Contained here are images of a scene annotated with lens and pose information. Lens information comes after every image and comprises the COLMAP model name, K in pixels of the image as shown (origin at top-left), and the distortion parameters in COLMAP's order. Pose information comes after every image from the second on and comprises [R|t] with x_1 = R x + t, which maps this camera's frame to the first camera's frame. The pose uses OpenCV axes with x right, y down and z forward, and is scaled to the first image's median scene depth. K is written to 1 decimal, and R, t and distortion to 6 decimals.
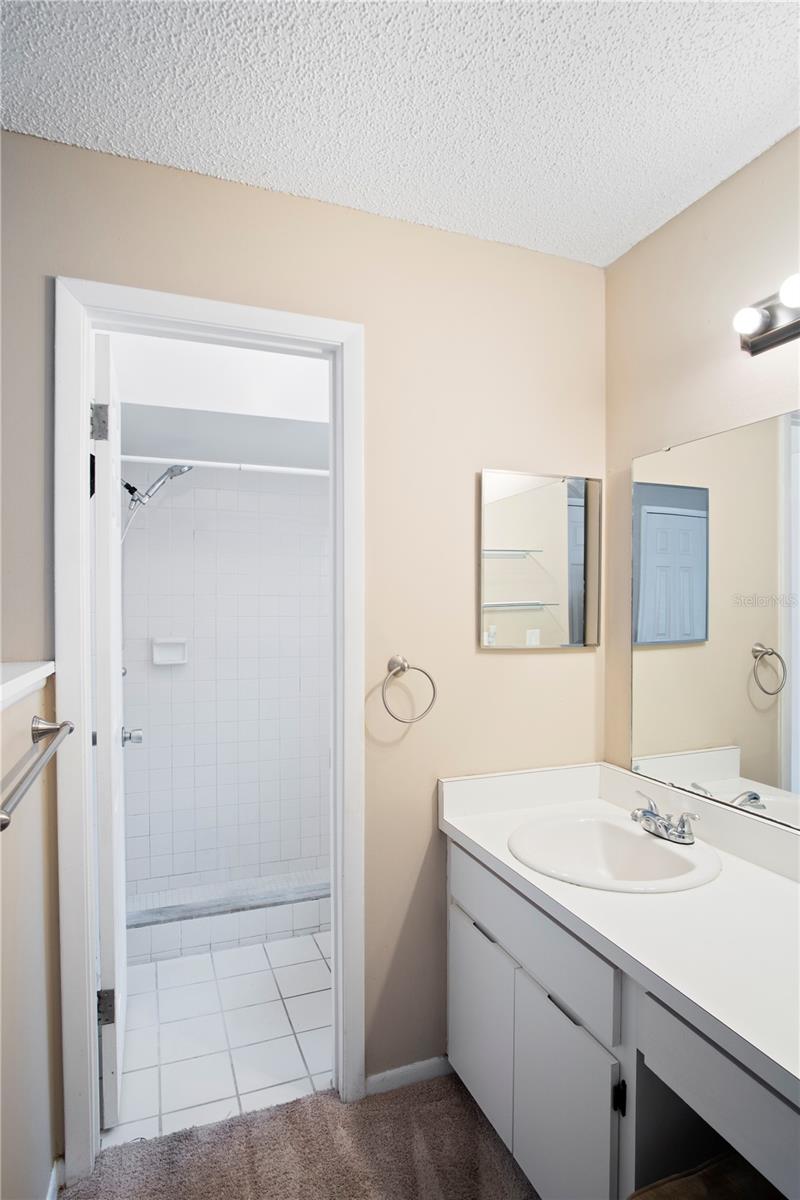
lens RADIAL K [[656.3, 0, 405.9], [0, 656.3, 611.9], [0, 0, 1]] dist [-0.005431, 0.006950]
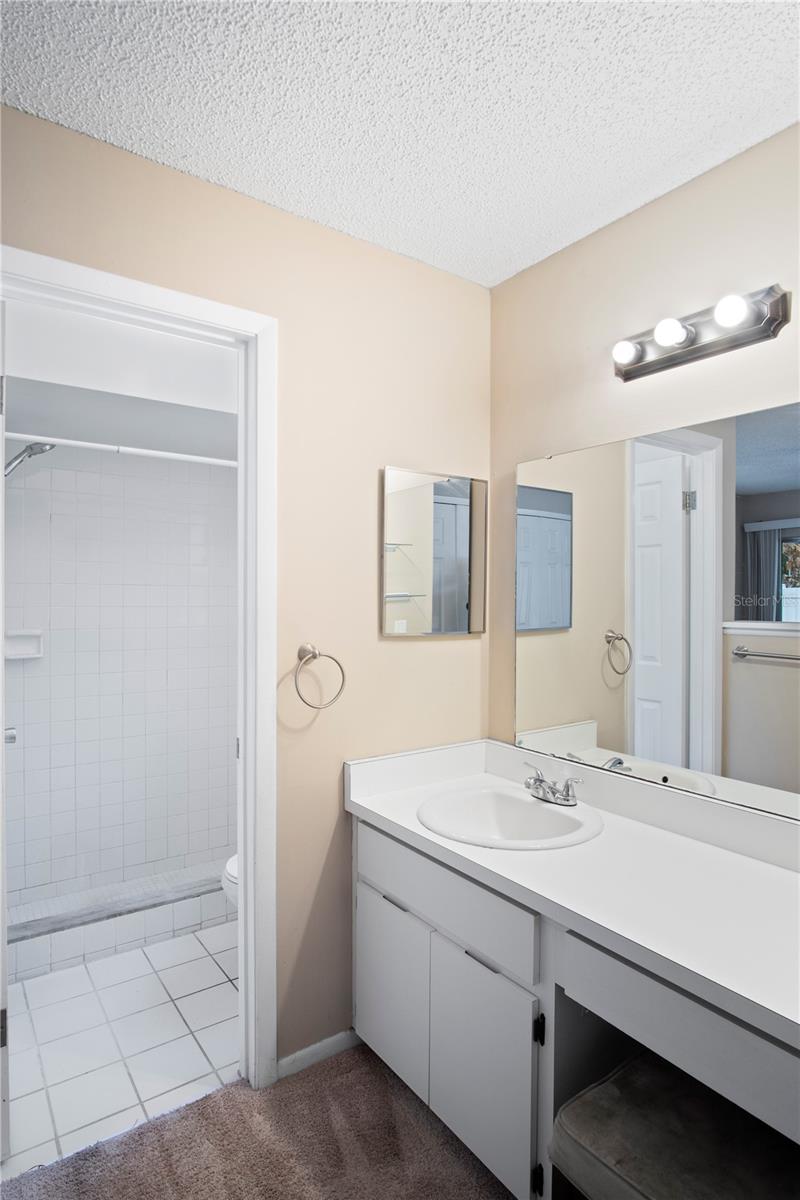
lens RADIAL K [[652.9, 0, 400.0], [0, 652.9, 600.0], [0, 0, 1]] dist [-0.001990, 0.007451]
pose [[0.971143, 0.003810, 0.238467, -0.119300], [-0.002243, 0.999974, -0.006840, 0.005506], [-0.238487, 0.006108, 0.971126, -0.027322]]
